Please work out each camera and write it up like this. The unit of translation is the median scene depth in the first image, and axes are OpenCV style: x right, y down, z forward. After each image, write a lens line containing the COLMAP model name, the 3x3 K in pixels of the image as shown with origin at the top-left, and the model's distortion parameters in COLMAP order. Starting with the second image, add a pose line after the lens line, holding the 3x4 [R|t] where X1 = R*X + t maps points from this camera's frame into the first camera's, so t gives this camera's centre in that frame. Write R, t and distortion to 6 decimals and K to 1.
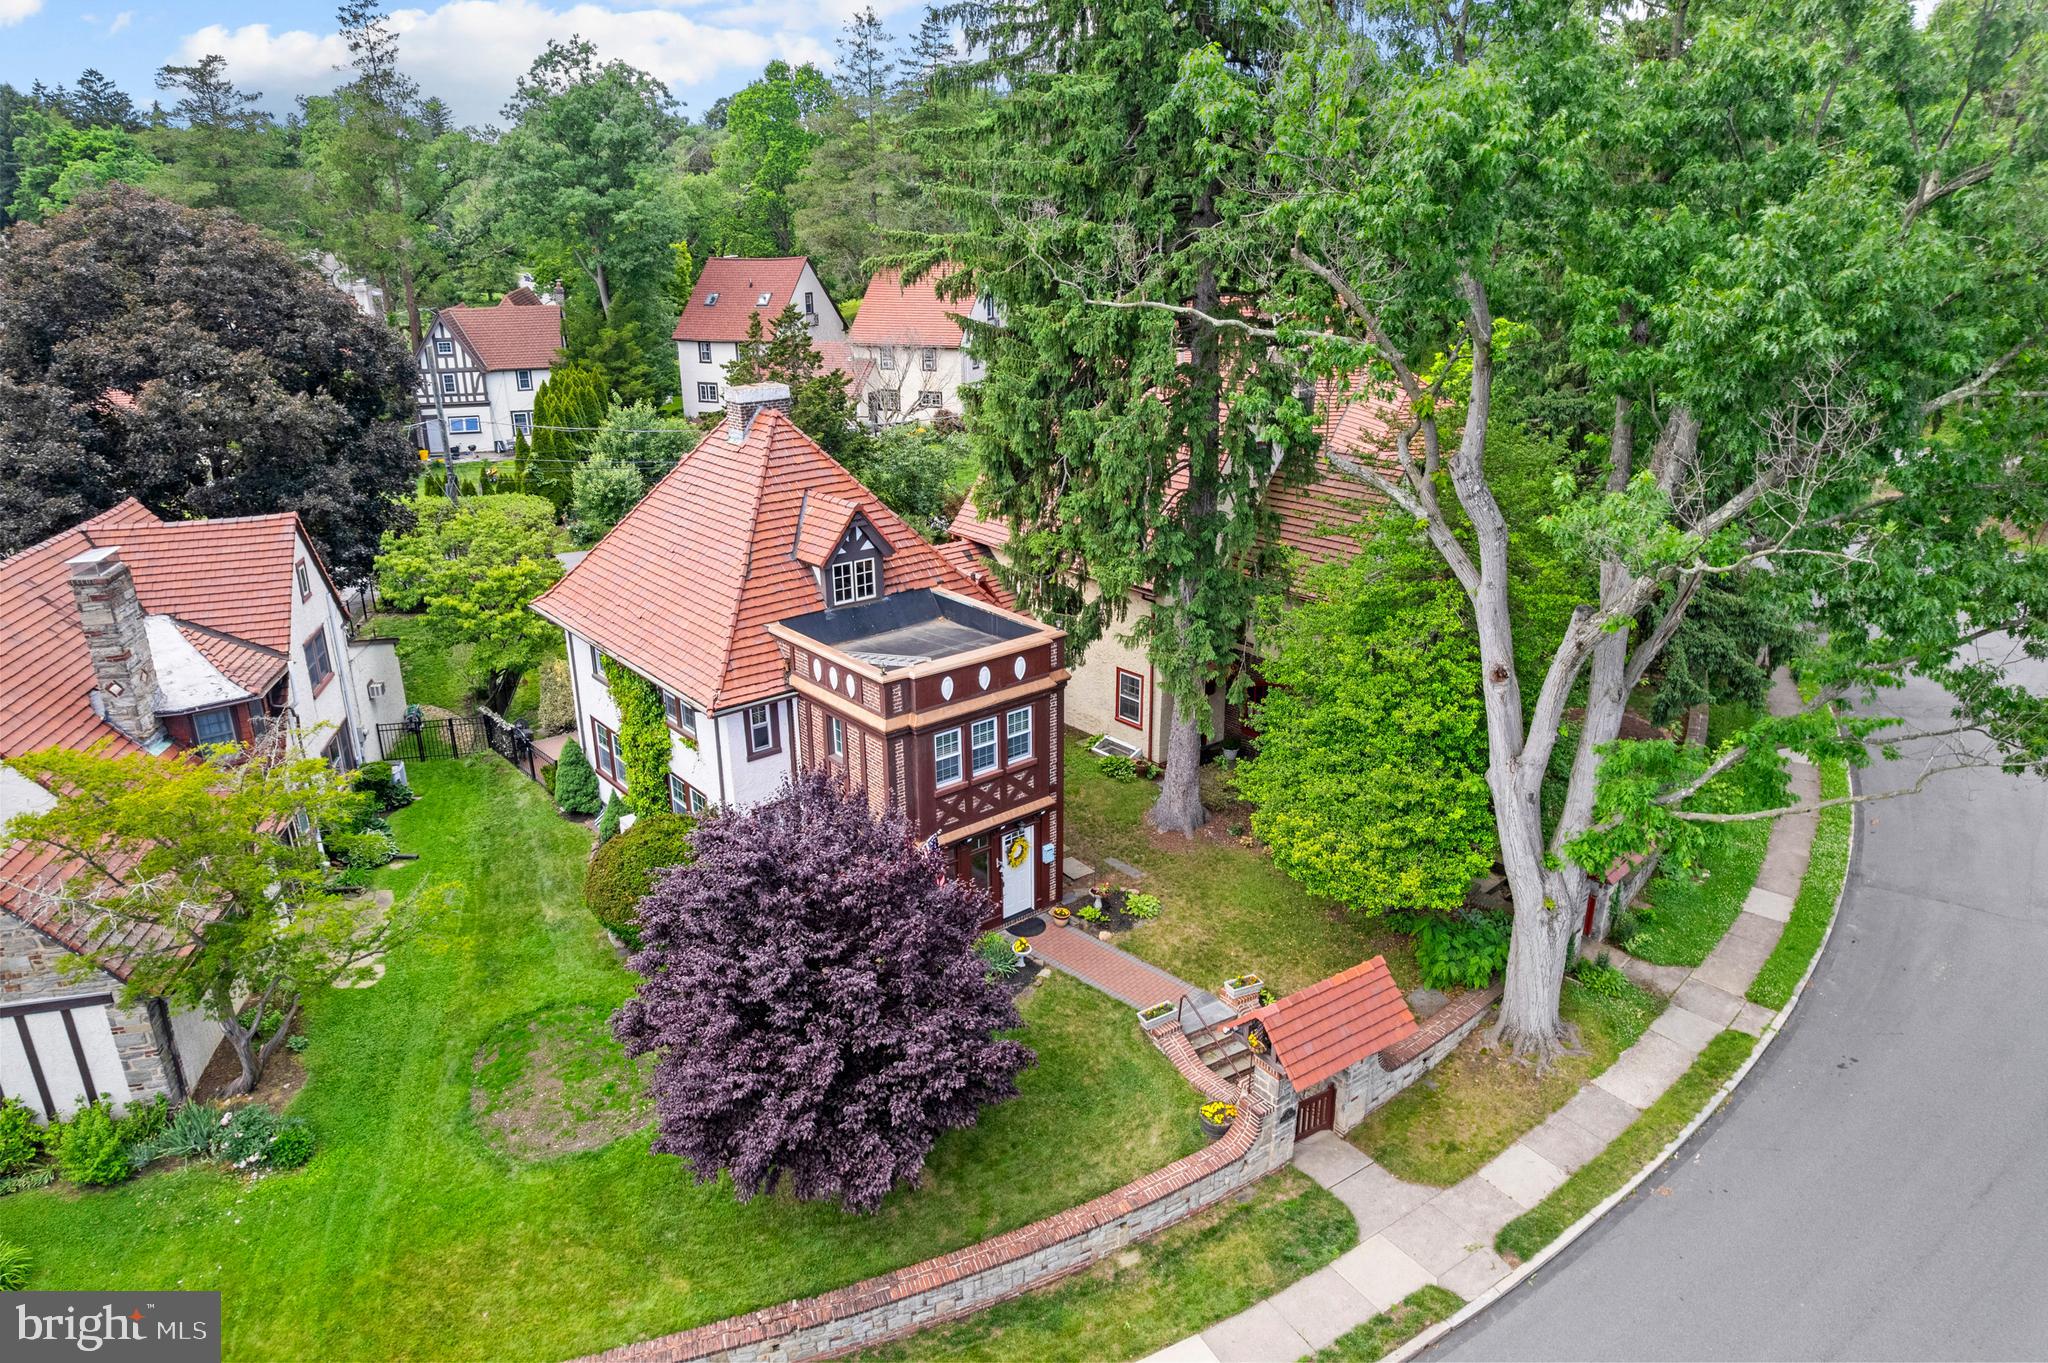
lens RADIAL K [[1318.8, 0, 1033.5], [0, 1318.8, 682.1], [0, 0, 1]] dist [-0.081882, 0.078699]
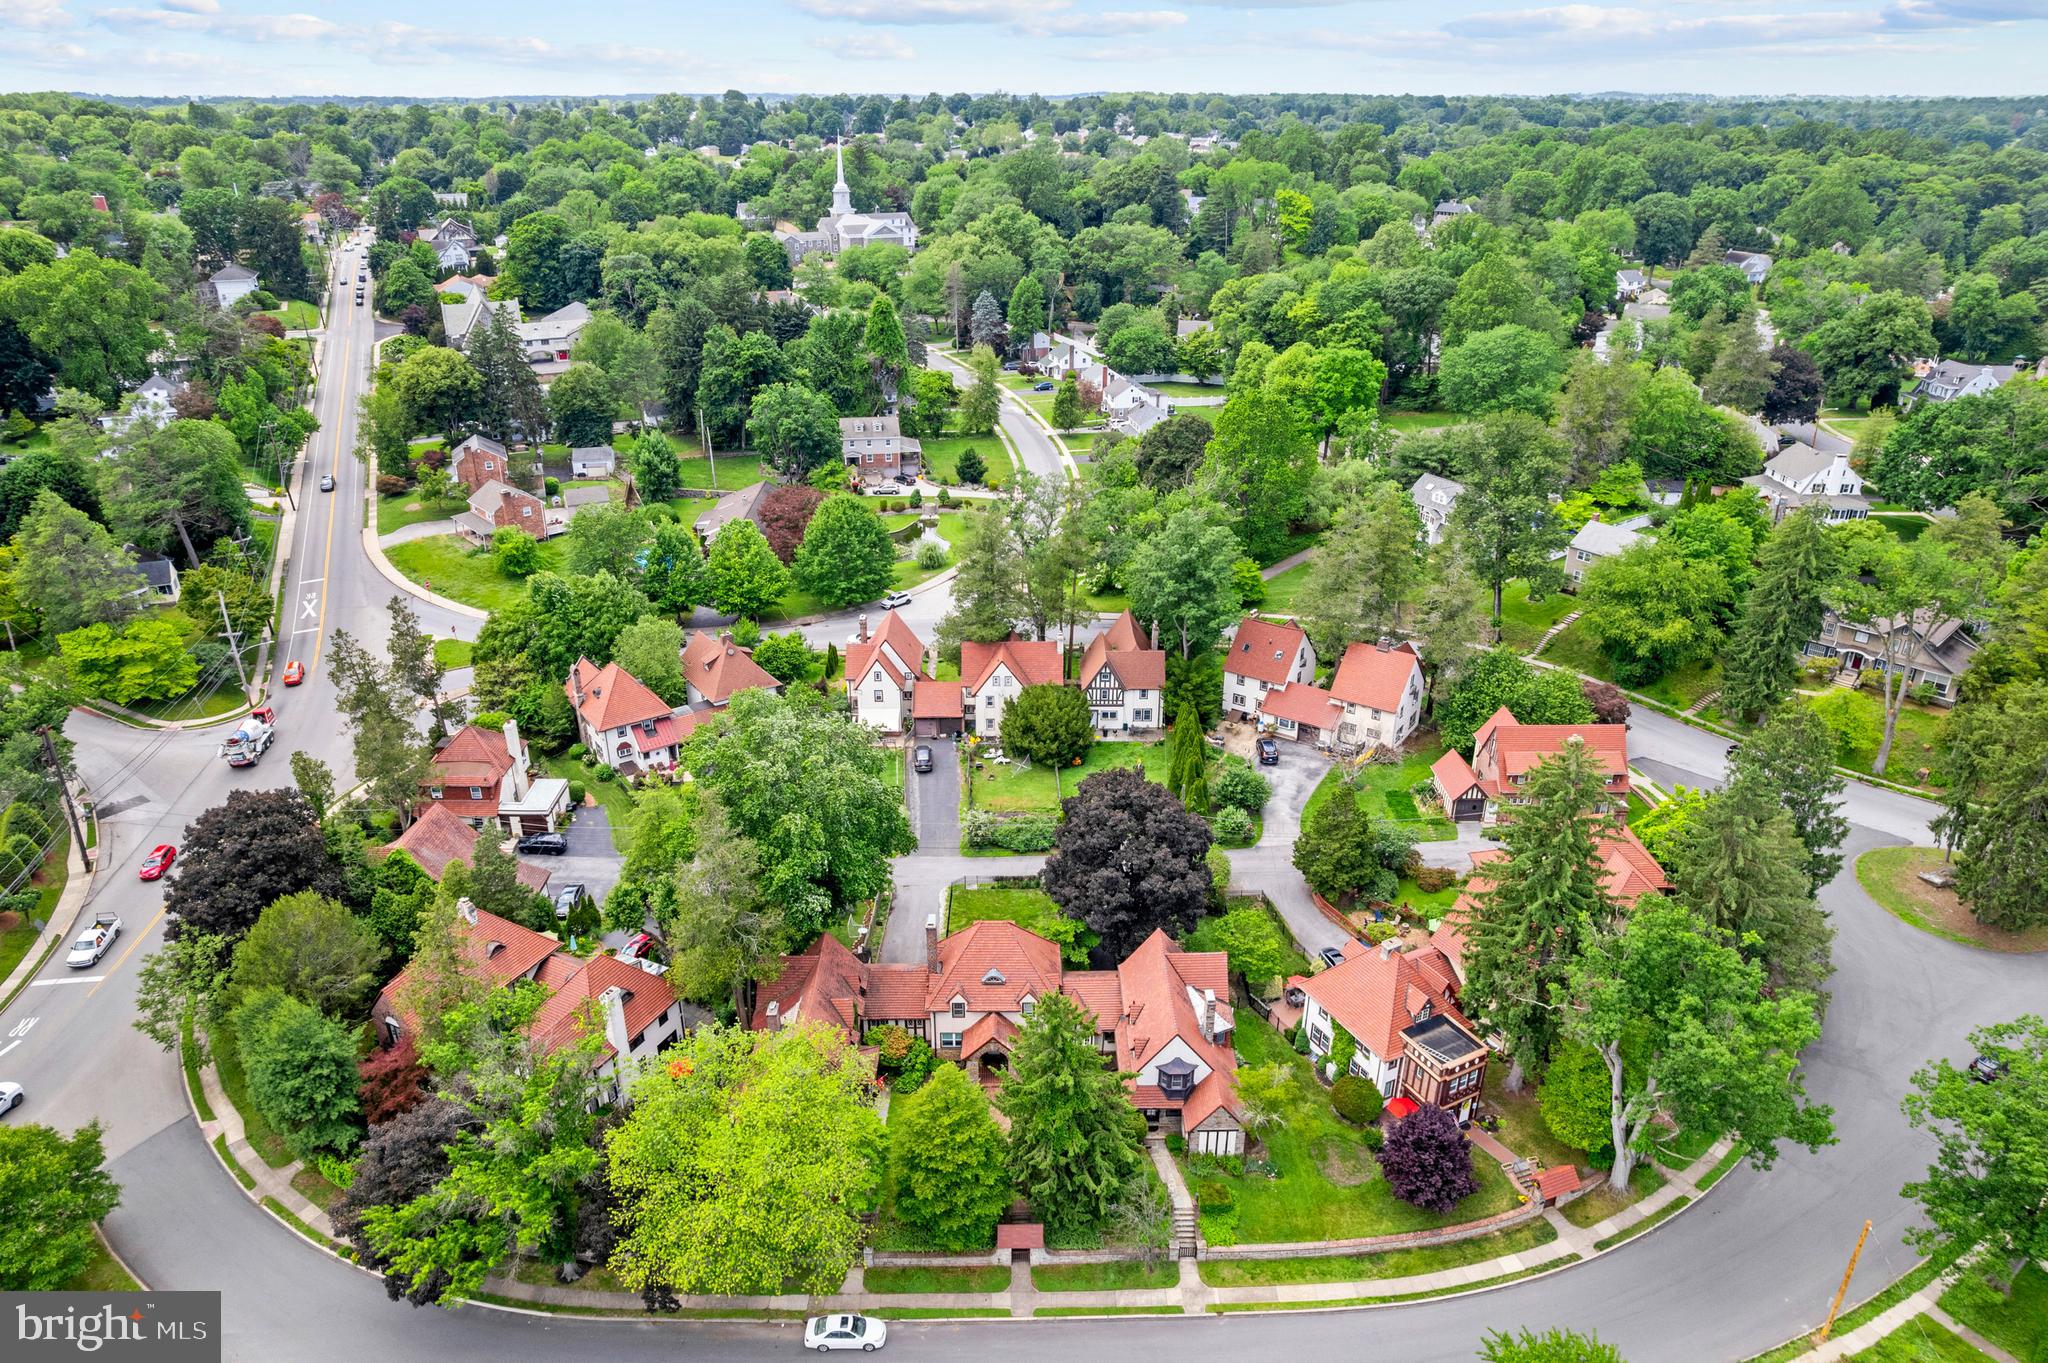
lens RADIAL K [[1318.8, 0, 1033.5], [0, 1318.8, 682.1], [0, 0, 1]] dist [-0.081882, 0.078699]
pose [[0.977342, 0.096156, -0.188563, -0.636978], [-0.080693, 0.992842, 0.088049, -1.283674], [0.195679, -0.070838, 0.978106, -2.659028]]
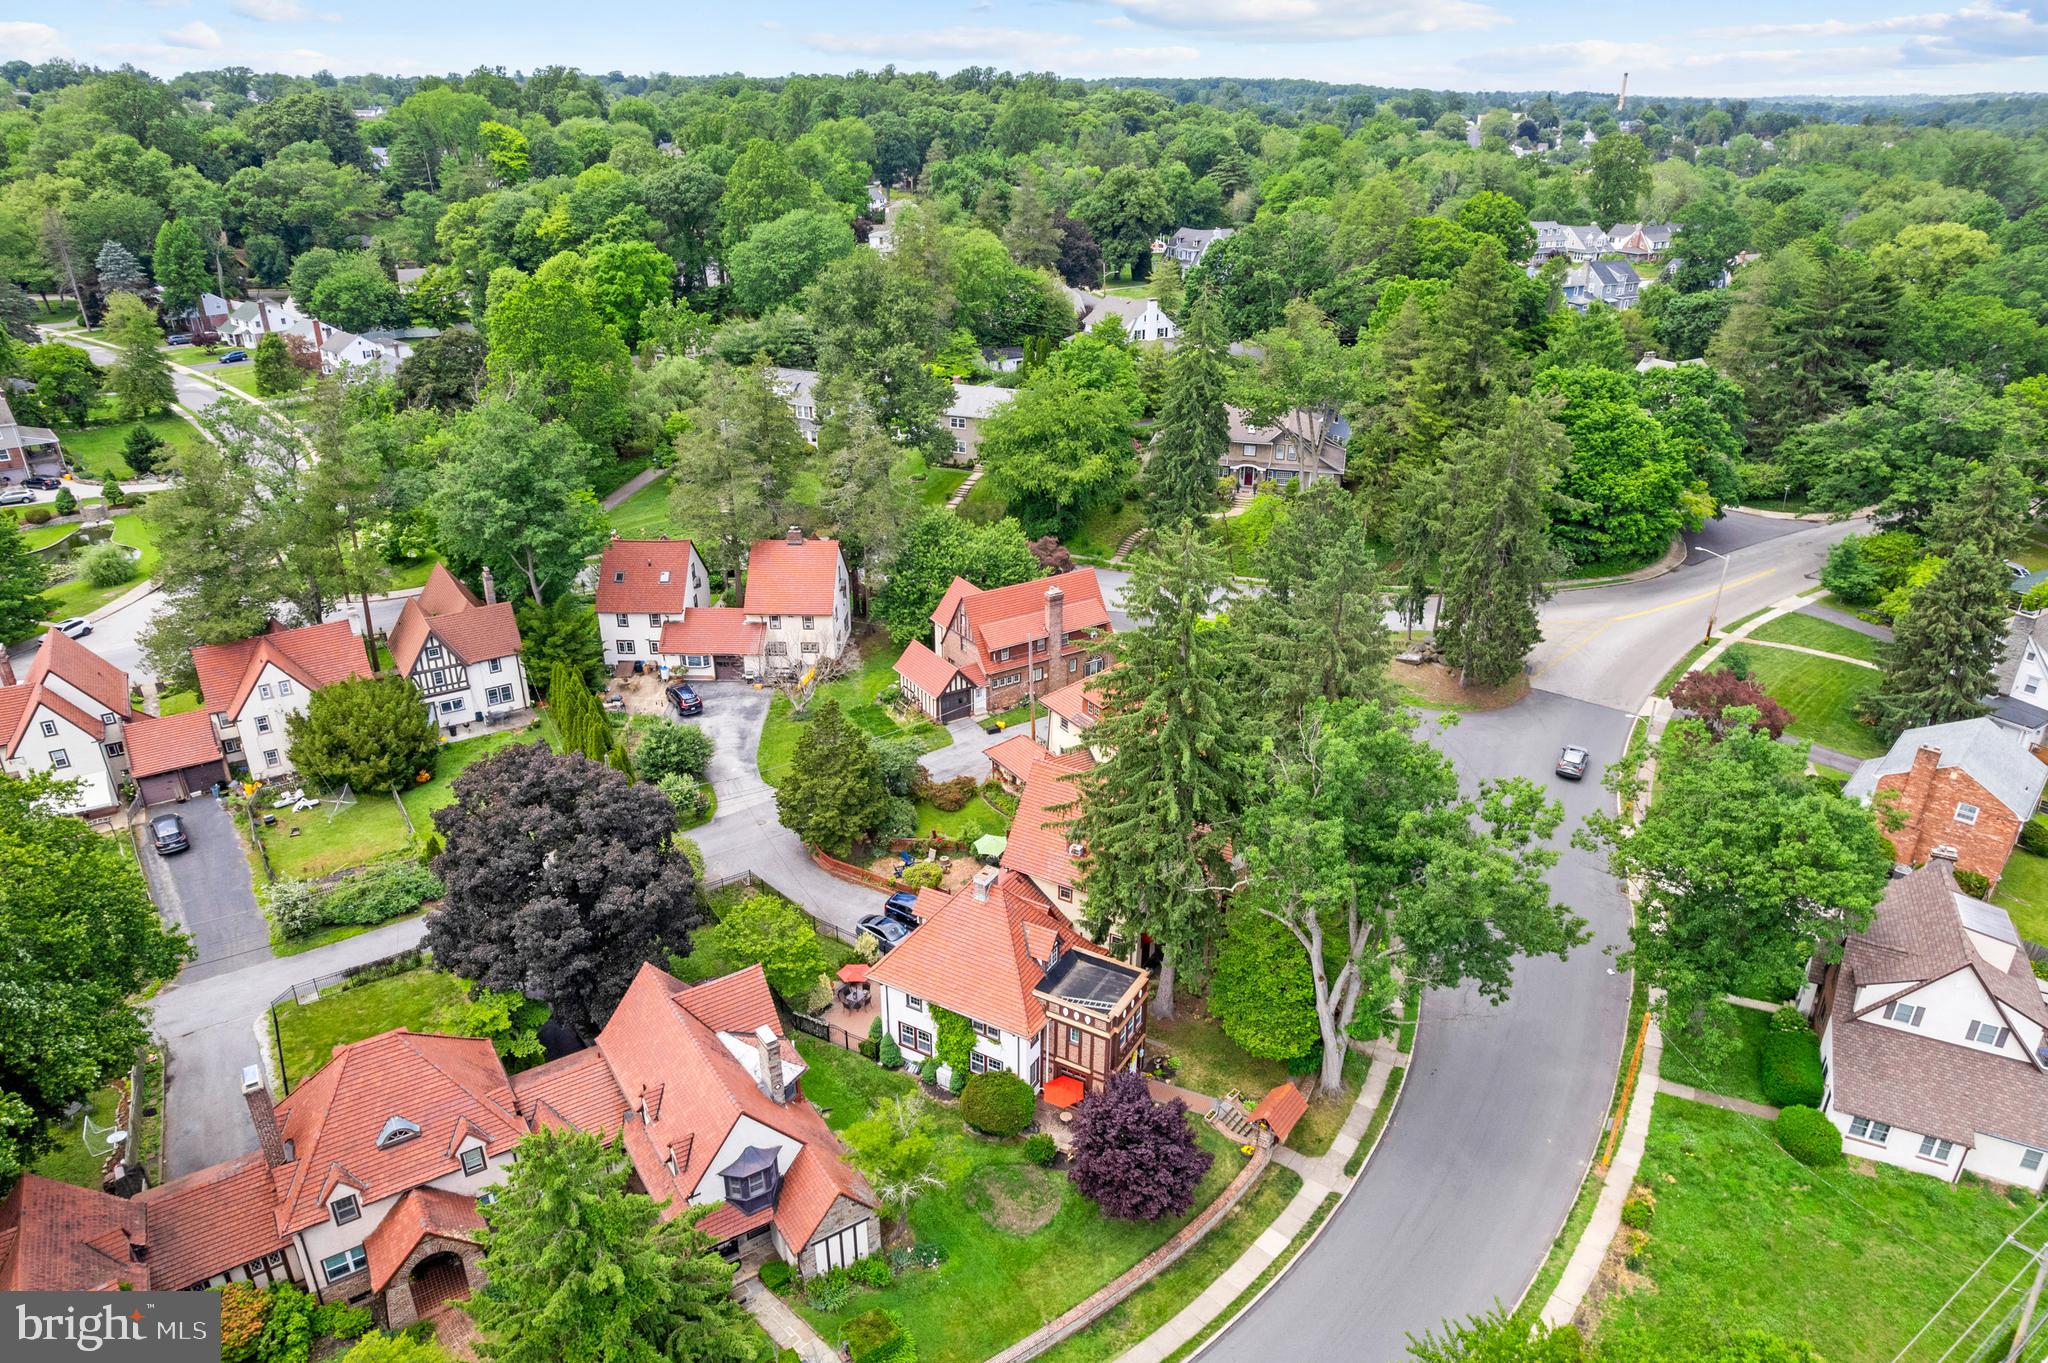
lens RADIAL K [[1318.8, 0, 1033.5], [0, 1318.8, 682.1], [0, 0, 1]] dist [-0.081882, 0.078699]
pose [[0.937873, -0.134568, 0.319821, -0.985750], [0.107724, 0.989111, 0.100277, -0.932834], [-0.329832, -0.059594, 0.942157, -1.341850]]
